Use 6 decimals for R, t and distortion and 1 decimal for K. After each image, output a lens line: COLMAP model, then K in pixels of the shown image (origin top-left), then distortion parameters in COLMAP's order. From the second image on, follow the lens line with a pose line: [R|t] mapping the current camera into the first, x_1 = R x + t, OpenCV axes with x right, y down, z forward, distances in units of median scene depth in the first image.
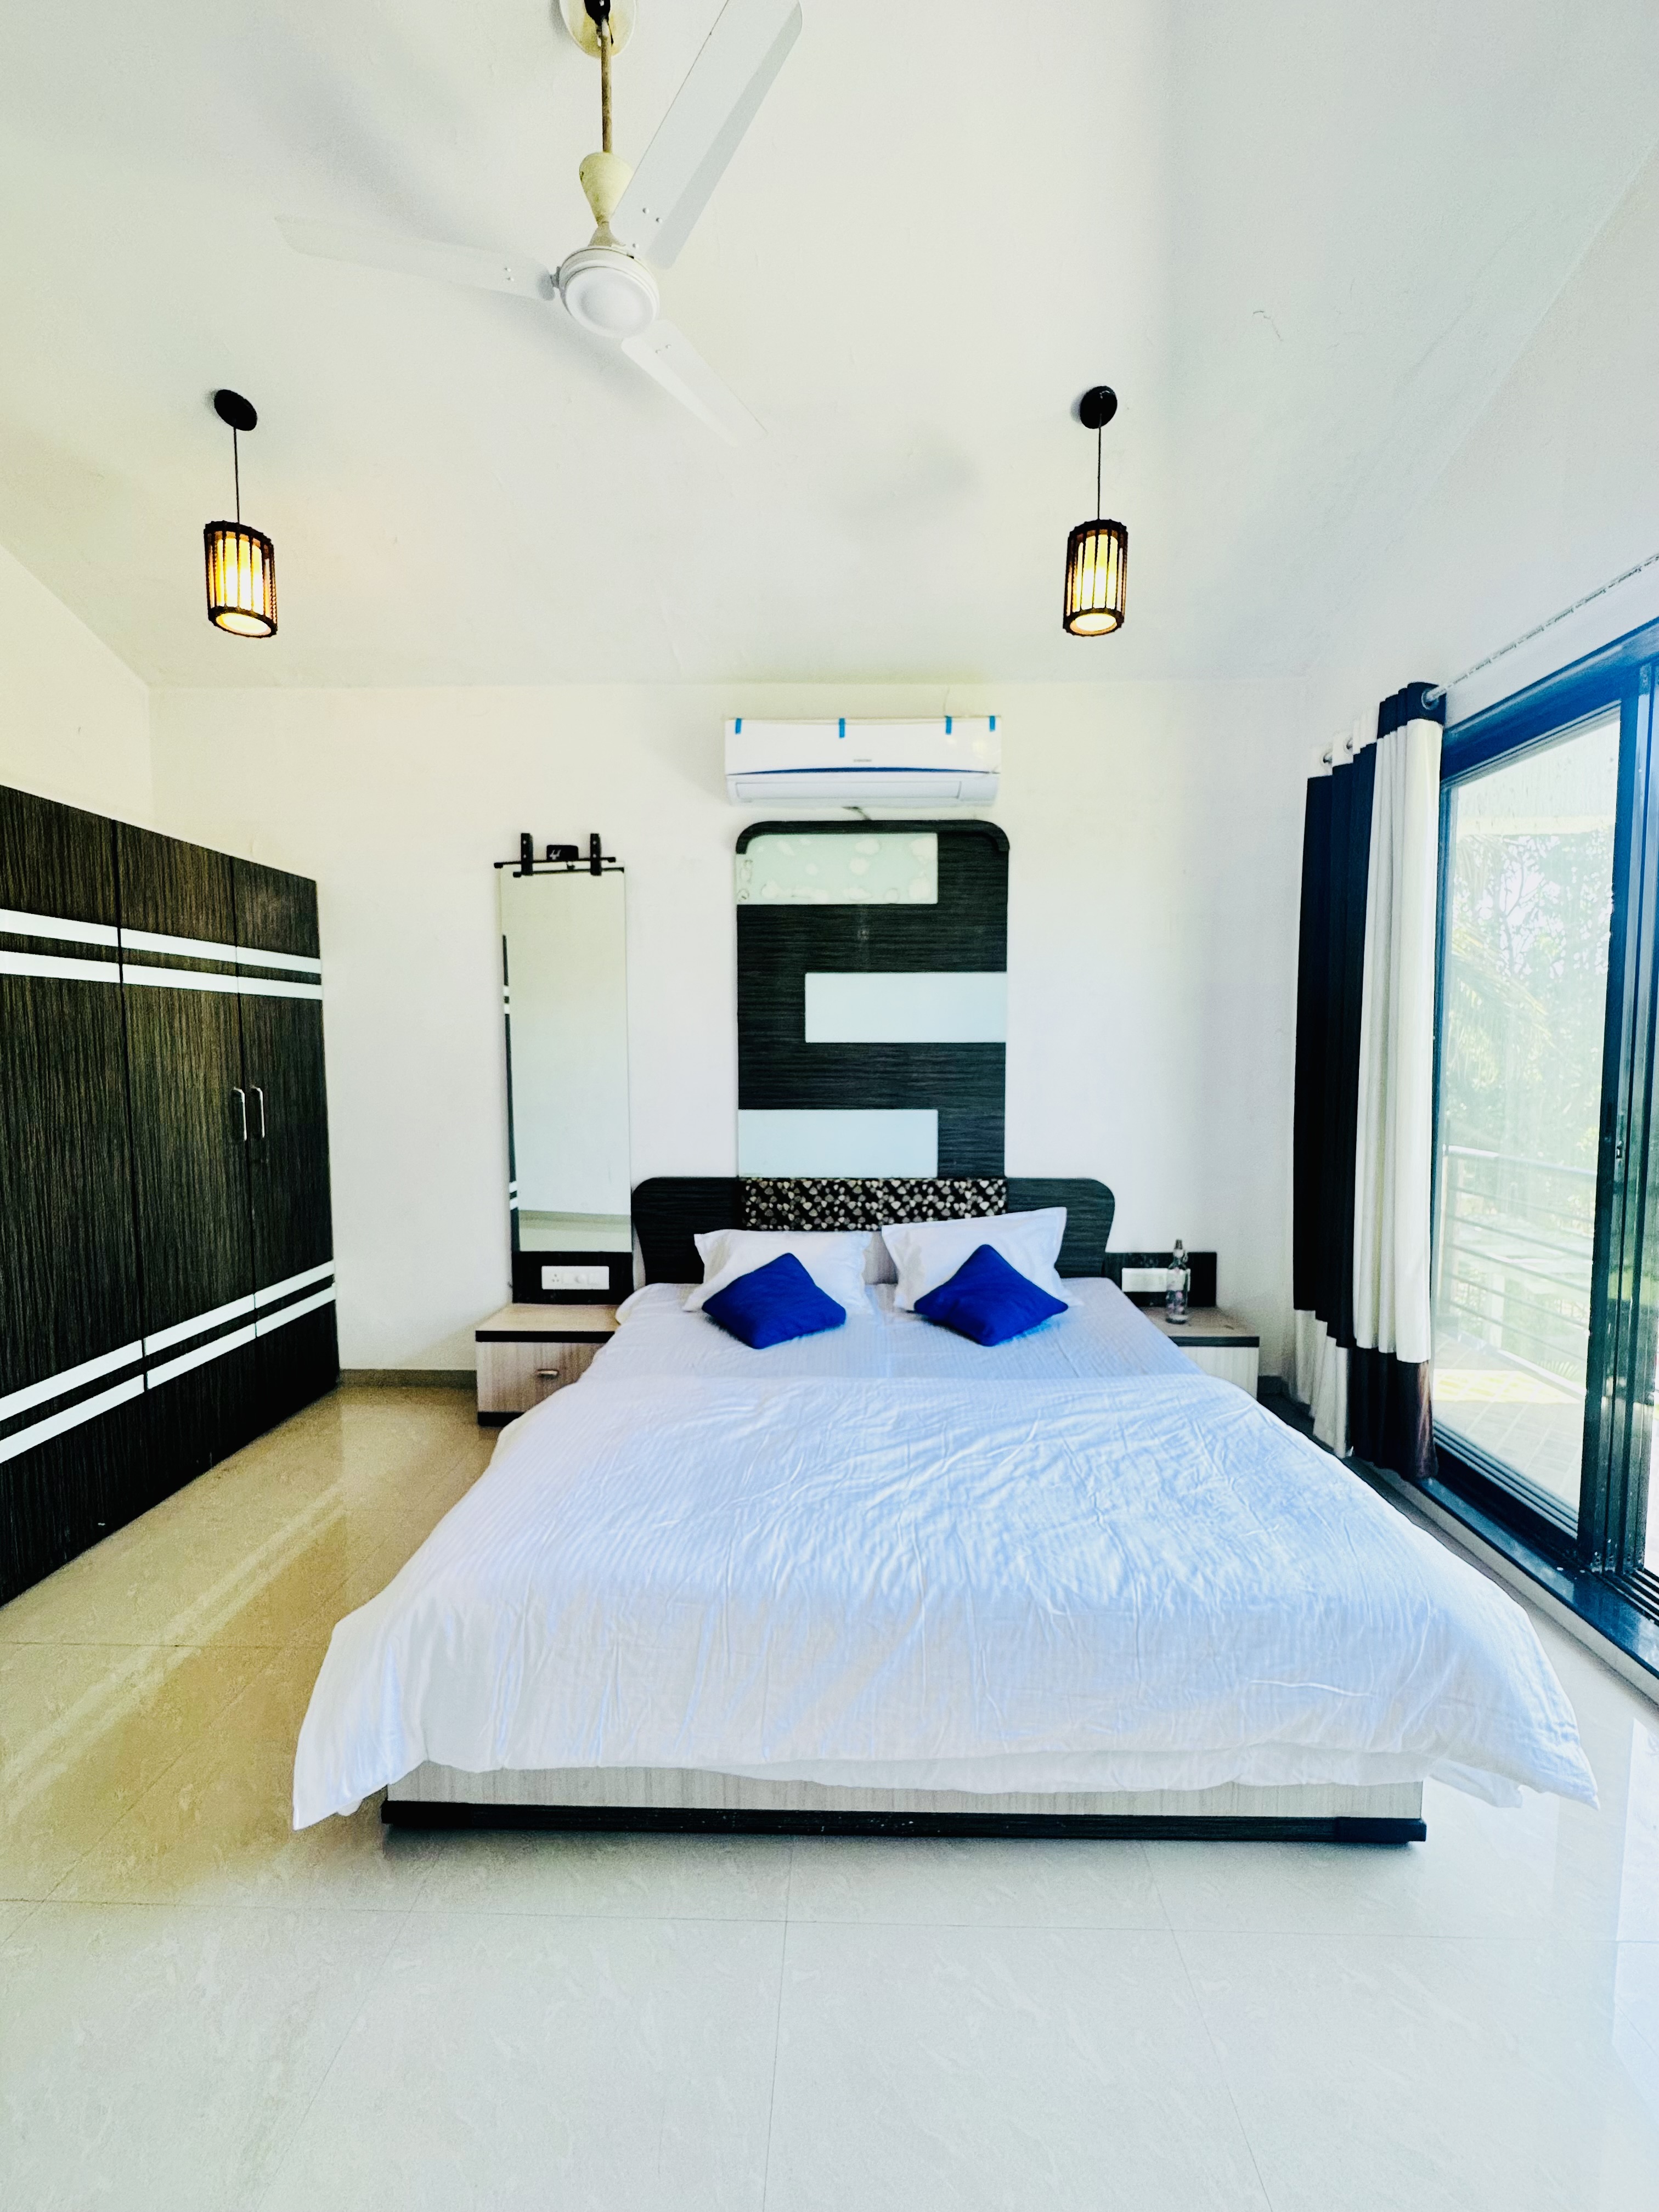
lens RADIAL K [[880.8, 0, 807.8], [0, 880.8, 1100.3], [0, 0, 1]] dist [-0.001592, 0.000789]
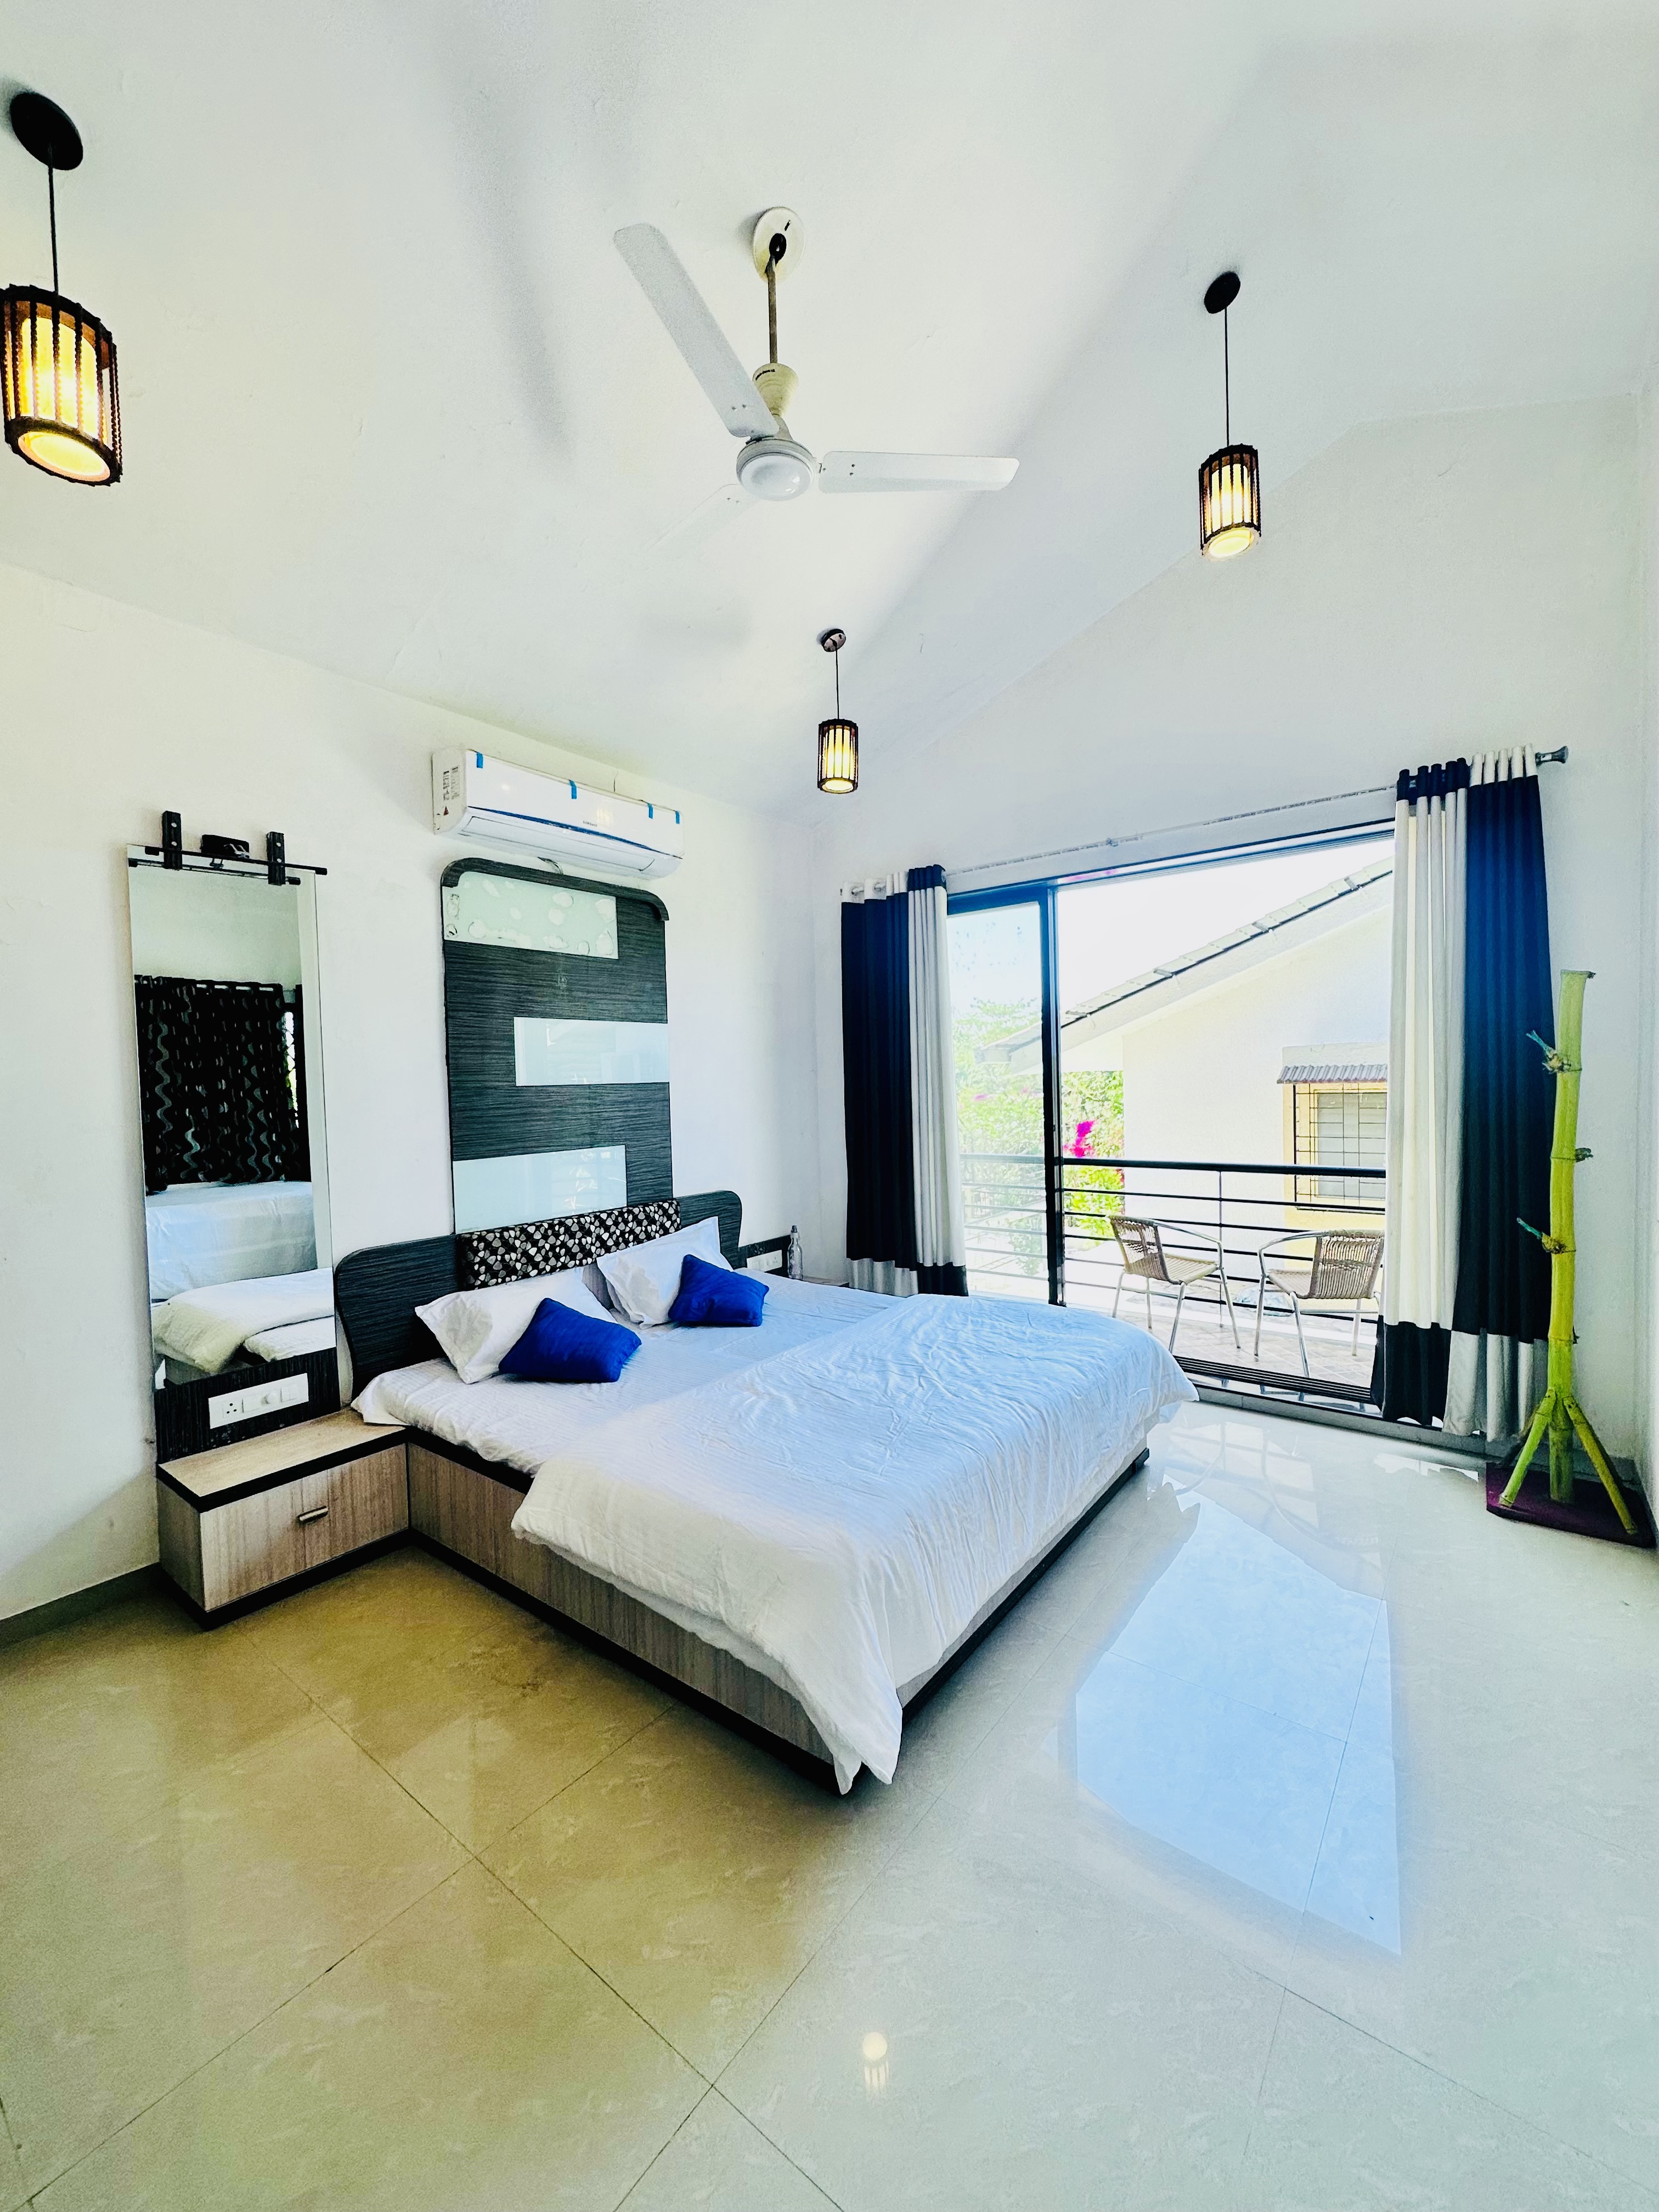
lens RADIAL K [[880.8, 0, 832.7], [0, 880.8, 1095.6], [0, 0, 1]] dist [-0.001592, 0.000789]
pose [[0.594384, -0.030115, 0.803617, -0.588945], [0.079228, 0.996630, -0.021251, -0.006312], [-0.800269, 0.076300, 0.594767, 0.131867]]
